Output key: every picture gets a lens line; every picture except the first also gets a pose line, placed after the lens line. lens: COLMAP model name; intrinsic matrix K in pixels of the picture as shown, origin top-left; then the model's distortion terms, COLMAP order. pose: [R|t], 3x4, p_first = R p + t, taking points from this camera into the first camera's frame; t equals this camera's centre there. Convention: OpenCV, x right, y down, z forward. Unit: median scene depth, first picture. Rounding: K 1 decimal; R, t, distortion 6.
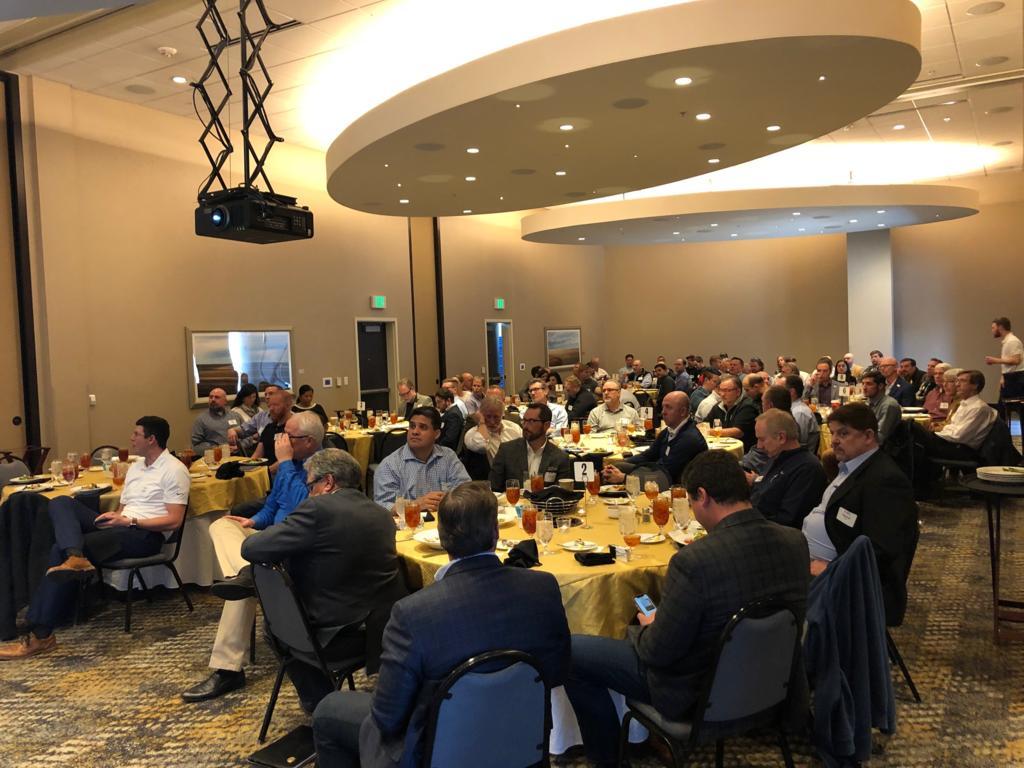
lens RADIAL K [[827.0, 0, 512.0], [0, 827.0, 384.0], [0, 0, 1]] dist [0.001642, -0.000864]
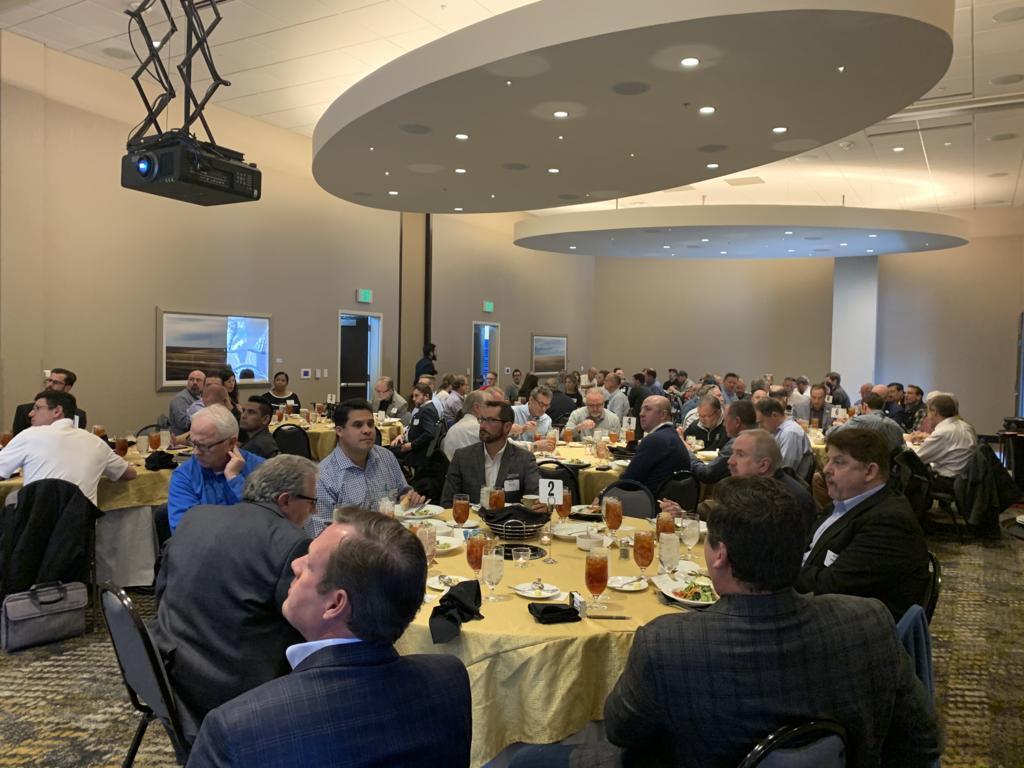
lens RADIAL K [[776.8, 0, 512.0], [0, 776.8, 384.0], [0, 0, 1]] dist [0.000888, -0.000258]
pose [[0.998207, 0.058485, 0.012706, 0.025798], [-0.058397, 0.998268, -0.007184, 0.007039], [-0.013104, 0.006430, 0.999893, 0.185789]]
